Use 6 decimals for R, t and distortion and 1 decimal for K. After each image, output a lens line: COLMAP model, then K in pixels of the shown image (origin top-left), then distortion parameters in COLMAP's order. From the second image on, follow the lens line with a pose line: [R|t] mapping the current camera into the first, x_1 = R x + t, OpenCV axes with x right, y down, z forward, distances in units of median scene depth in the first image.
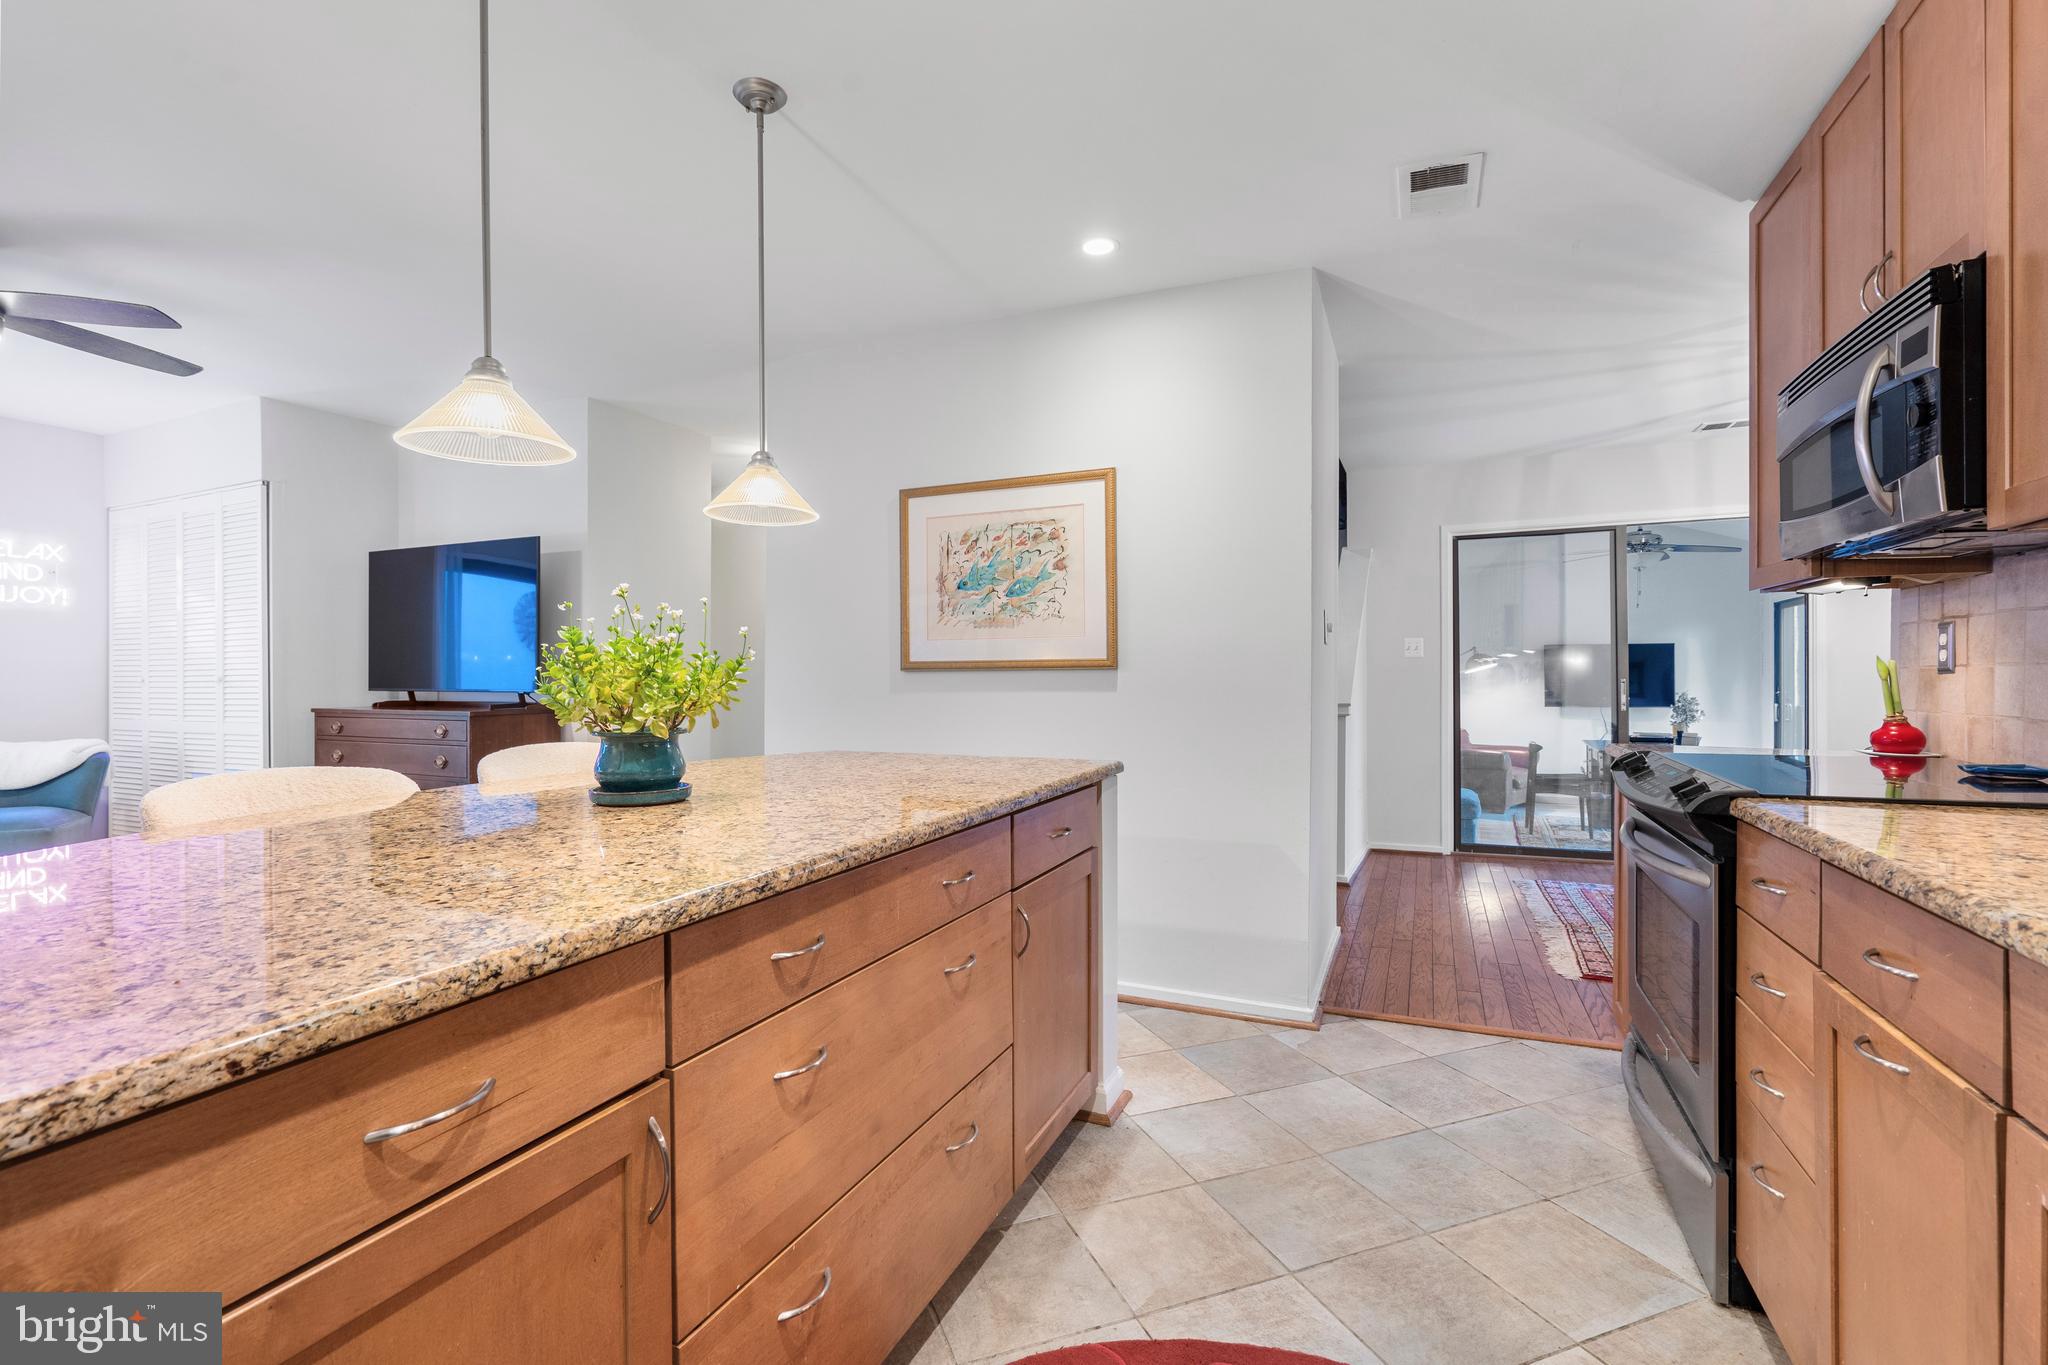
lens RADIAL K [[931.7, 0, 1004.7], [0, 931.7, 679.2], [0, 0, 1]] dist [-0.003482, 0.000633]
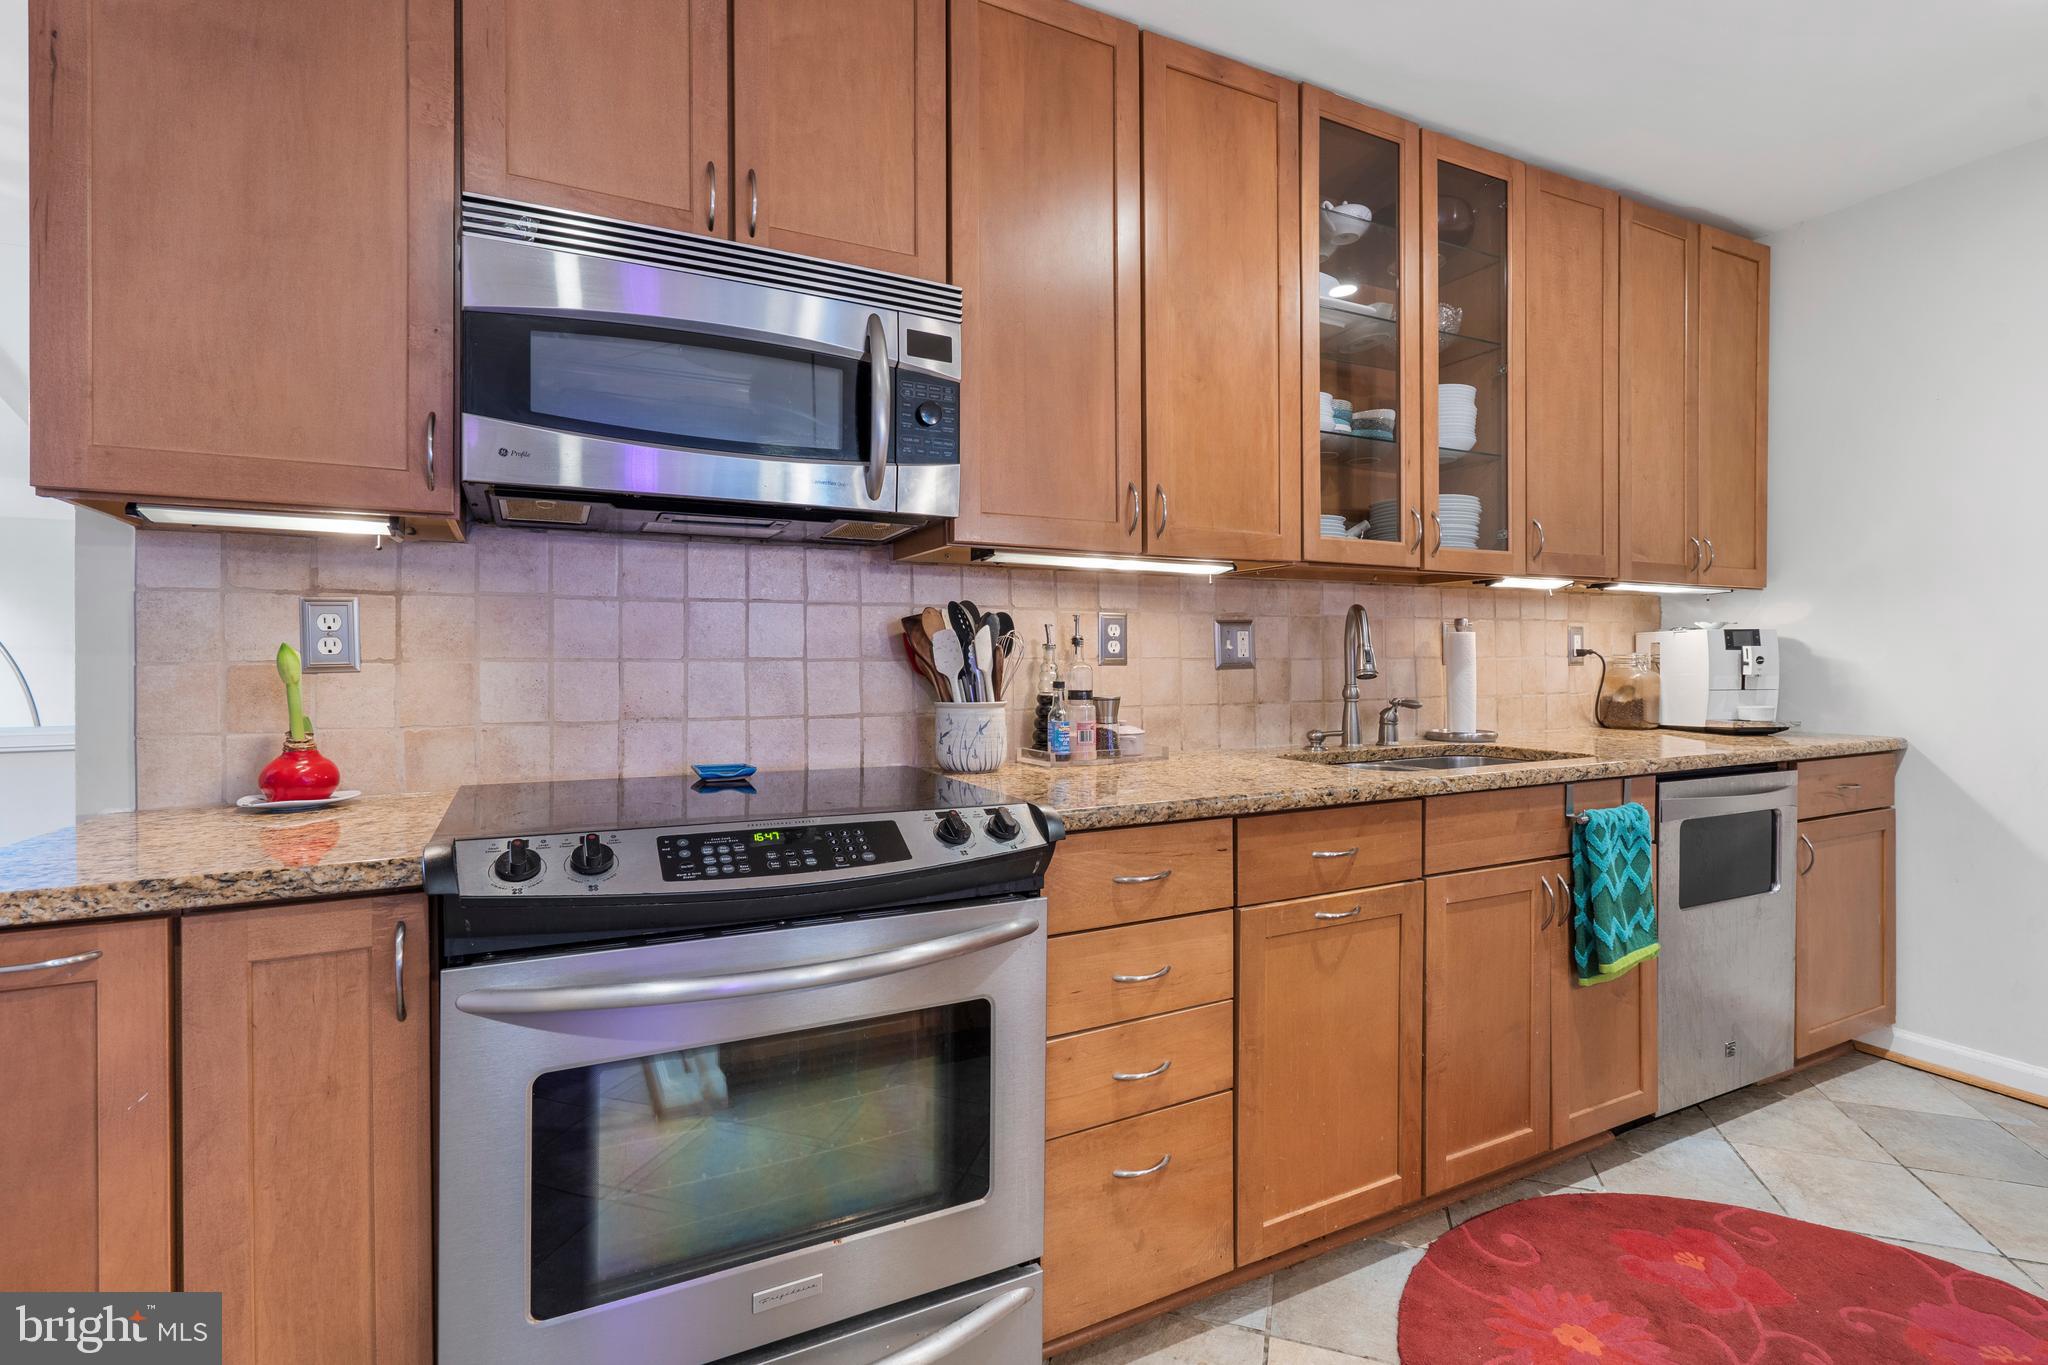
lens RADIAL K [[941.6, 0, 1017.1], [0, 941.6, 665.5], [0, 0, 1]] dist [-0.004444, 0.000697]
pose [[-0.783768, 0.004415, 0.621038, 0.122486], [0.009347, 0.999945, 0.004688, -0.006017], [-0.620983, 0.009480, -0.783766, 0.787783]]
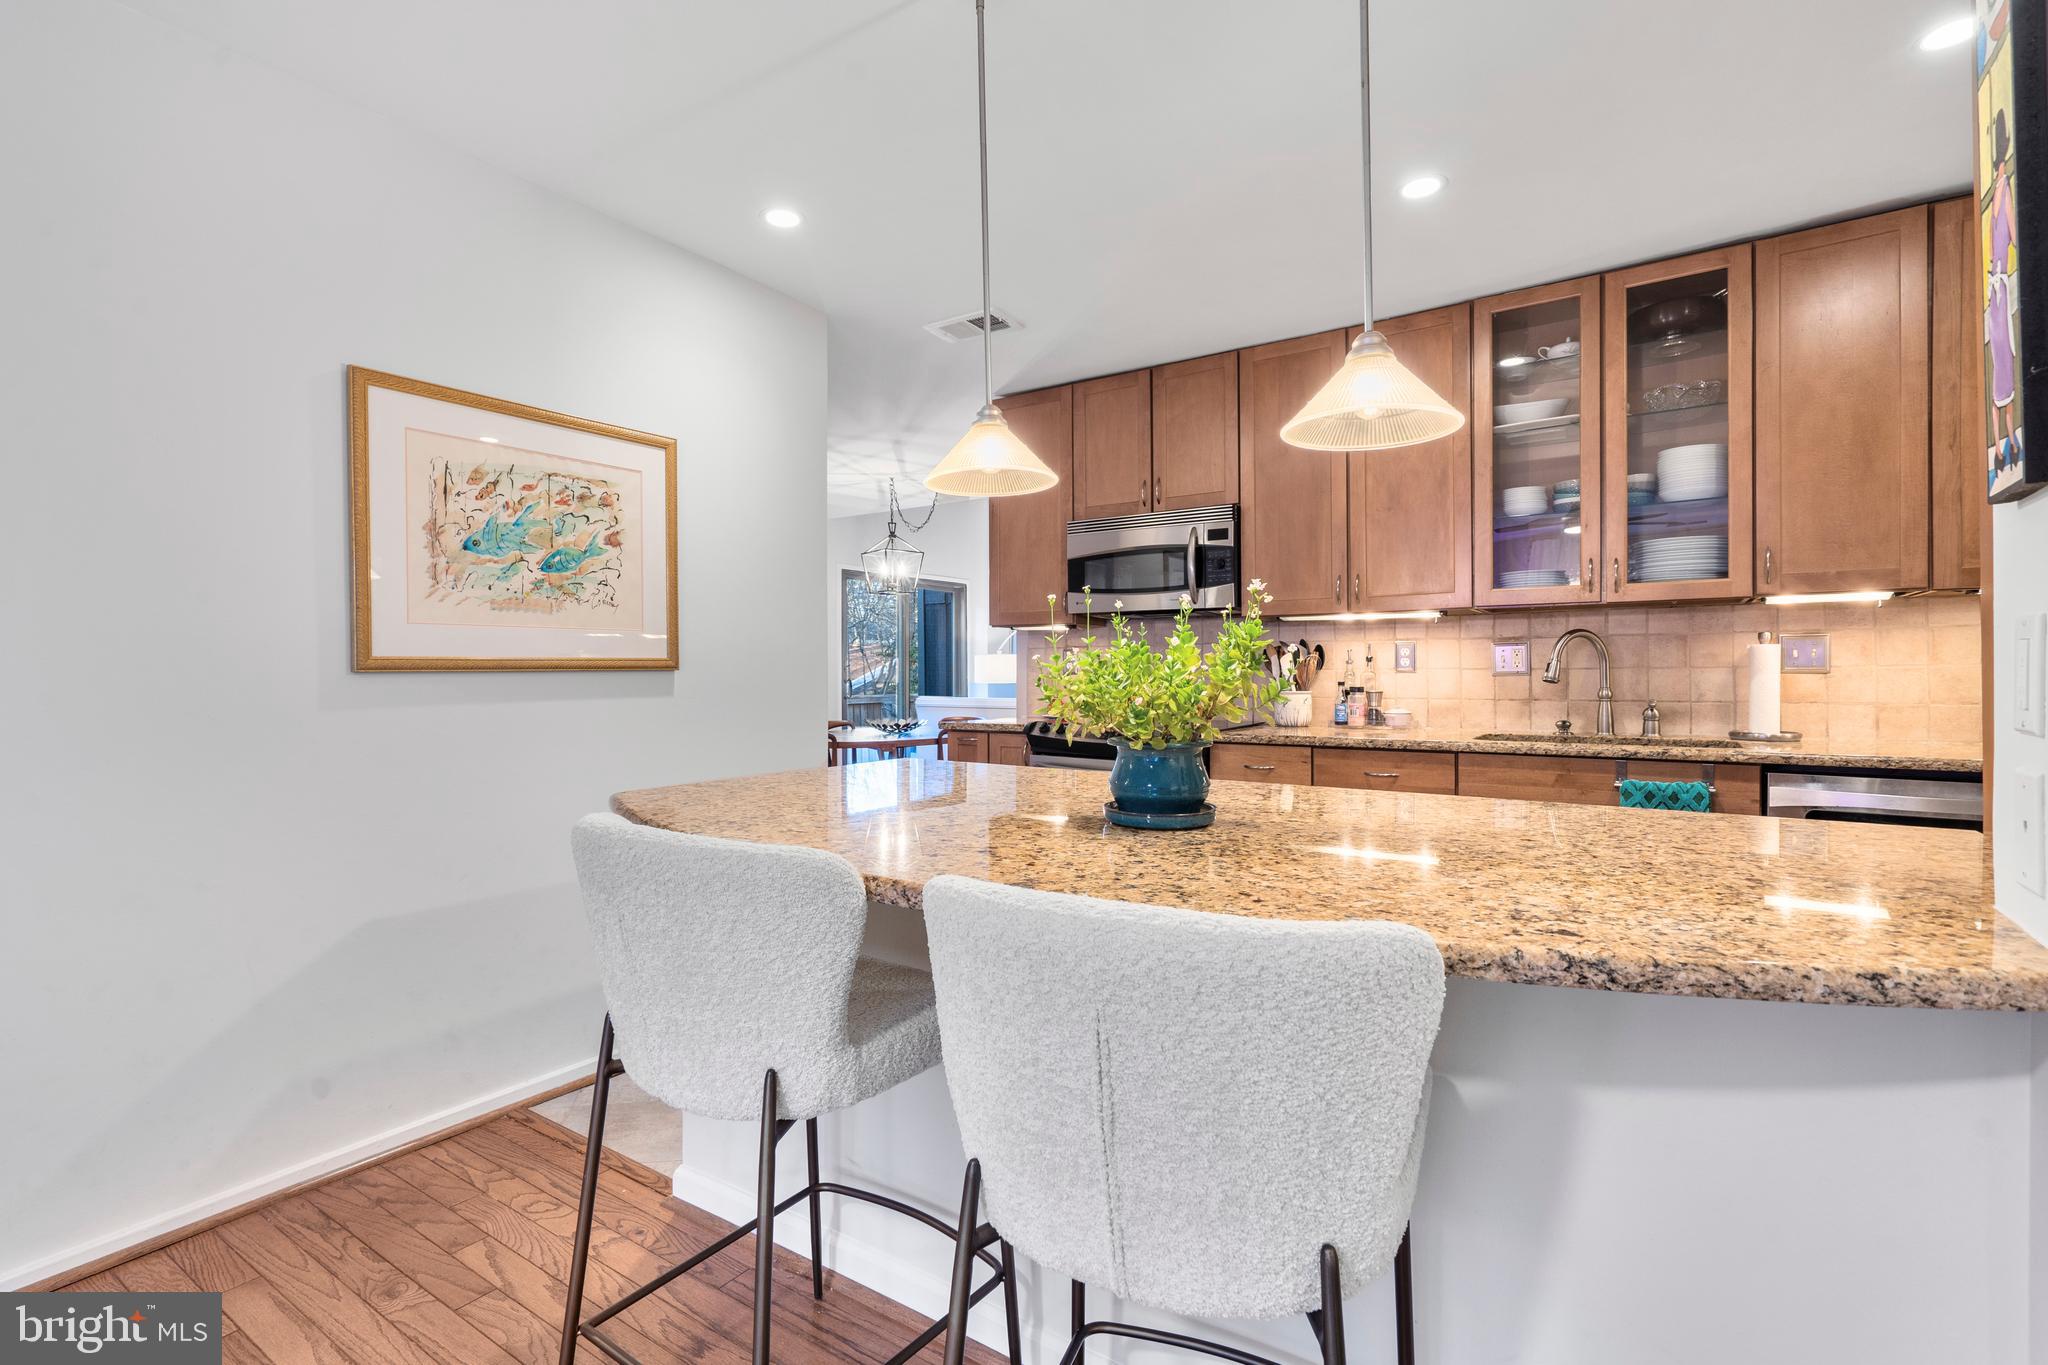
lens RADIAL K [[951.0, 0, 1008.9], [0, 951.0, 678.3], [0, 0, 1]] dist [0.000188, 0.000954]
pose [[0.166393, -0.004377, 0.986050, -0.657128], [0.008589, 0.999959, 0.002989, -0.003452], [-0.986022, 0.007972, 0.166424, 0.506243]]
